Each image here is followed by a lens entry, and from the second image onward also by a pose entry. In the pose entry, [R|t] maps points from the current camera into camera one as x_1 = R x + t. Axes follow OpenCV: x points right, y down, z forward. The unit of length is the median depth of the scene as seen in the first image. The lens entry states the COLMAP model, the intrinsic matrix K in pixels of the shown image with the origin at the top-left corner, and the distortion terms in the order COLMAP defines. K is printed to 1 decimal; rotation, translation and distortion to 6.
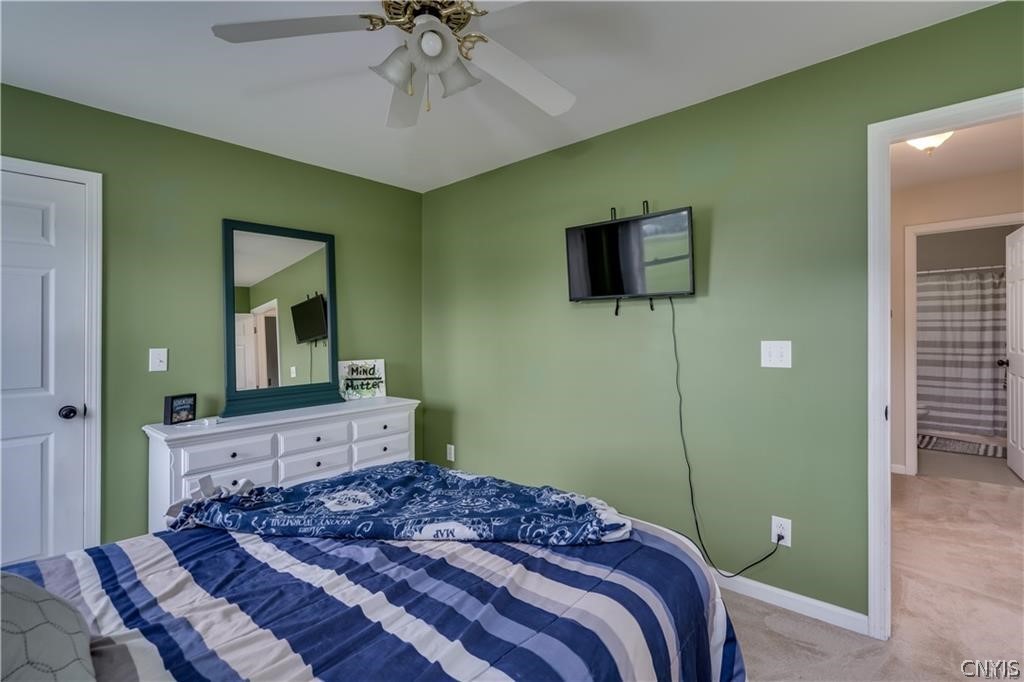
lens RADIAL K [[467.1, 0, 505.8], [0, 467.1, 335.4], [0, 0, 1]] dist [-0.001568, 0.000294]
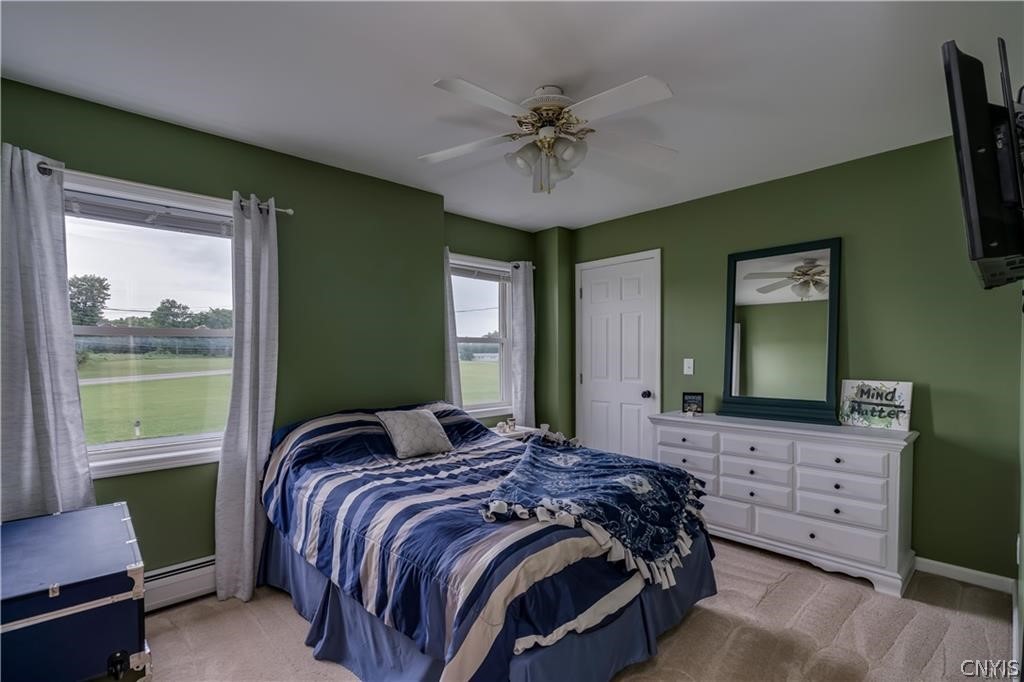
lens RADIAL K [[467.1, 0, 530.6], [0, 467.1, 365.9], [0, 0, 1]] dist [-0.001568, 0.000294]
pose [[-0.045062, 0.040099, -0.998179, 0.542536], [-0.002180, 0.999188, 0.040238, -0.004666], [0.998982, 0.003989, -0.044938, 0.444983]]
